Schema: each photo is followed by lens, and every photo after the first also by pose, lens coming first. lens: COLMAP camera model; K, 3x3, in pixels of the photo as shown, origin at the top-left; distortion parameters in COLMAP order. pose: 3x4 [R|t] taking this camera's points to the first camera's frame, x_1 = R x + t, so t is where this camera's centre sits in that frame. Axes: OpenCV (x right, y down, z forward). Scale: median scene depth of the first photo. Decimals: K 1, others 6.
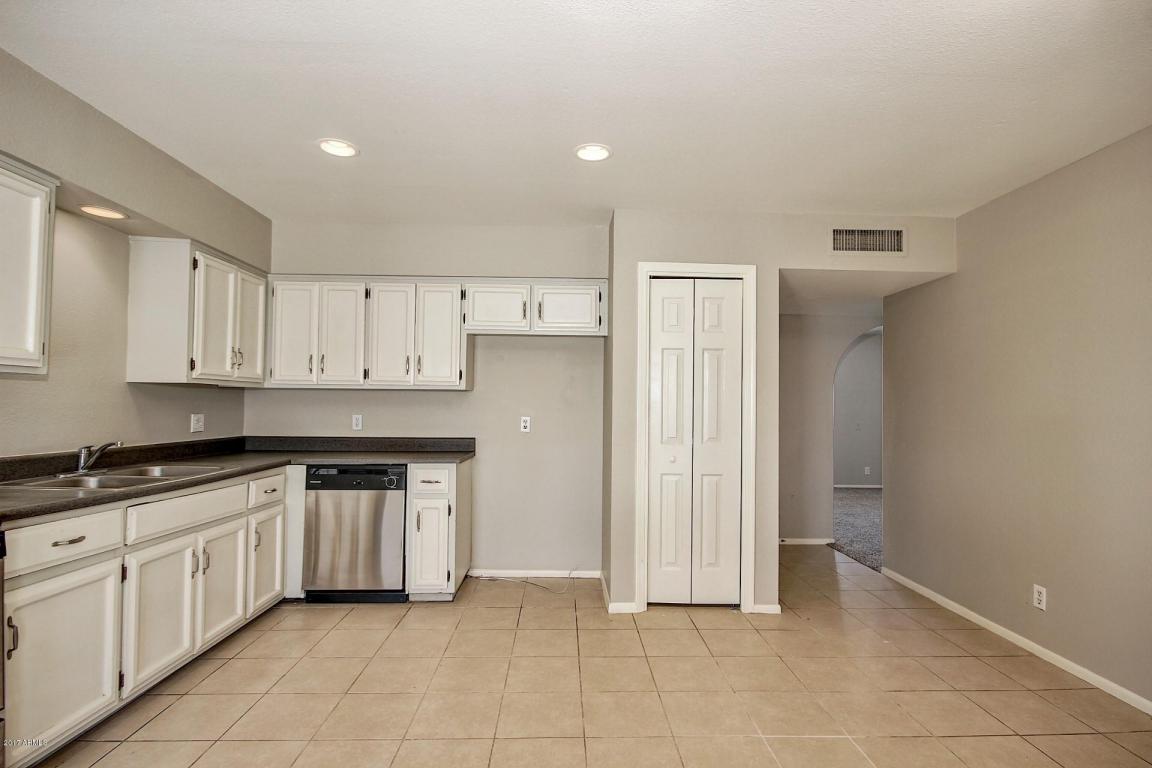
lens RADIAL K [[561.7, 0, 578.6], [0, 561.7, 388.8], [0, 0, 1]] dist [0.001014, -0.000333]
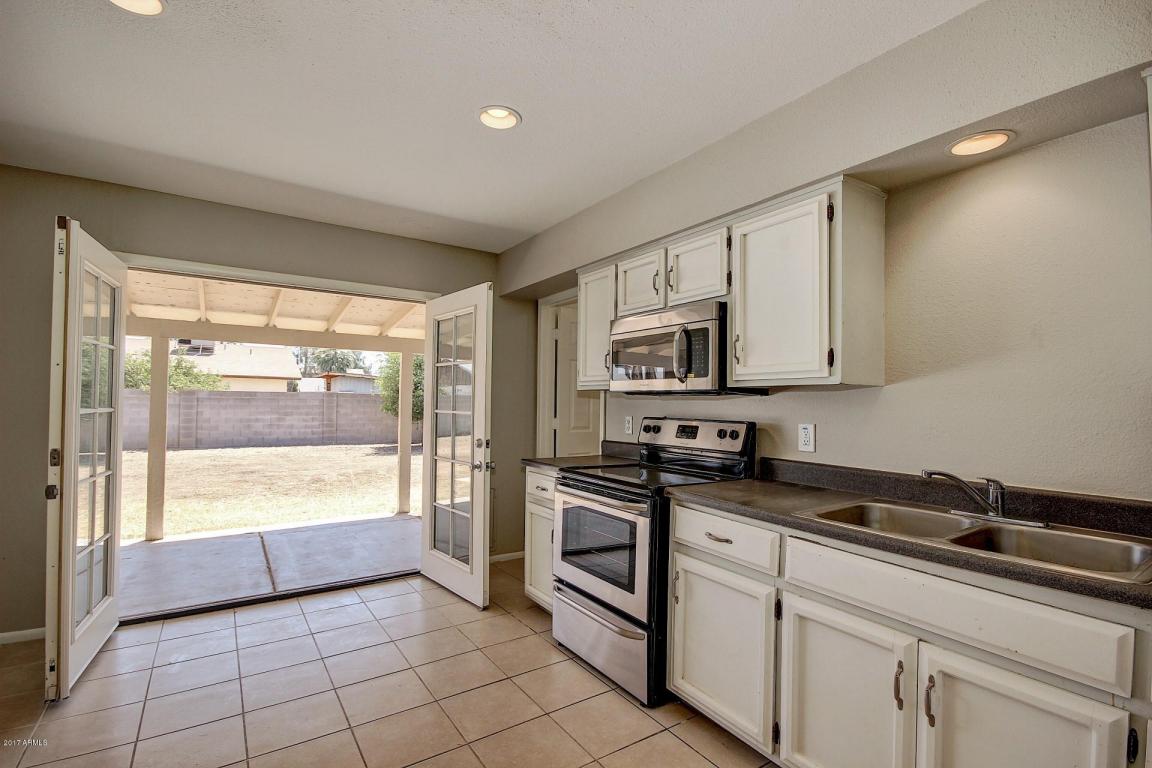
lens RADIAL K [[527.3, 0, 579.1], [0, 527.3, 391.1], [0, 0, 1]] dist [-0.008347, -0.002434]
pose [[-0.842421, -0.035142, -0.537672, -0.063914], [-0.006363, 0.998450, -0.055288, 0.024494], [0.538782, -0.043154, -0.841339, 0.956646]]
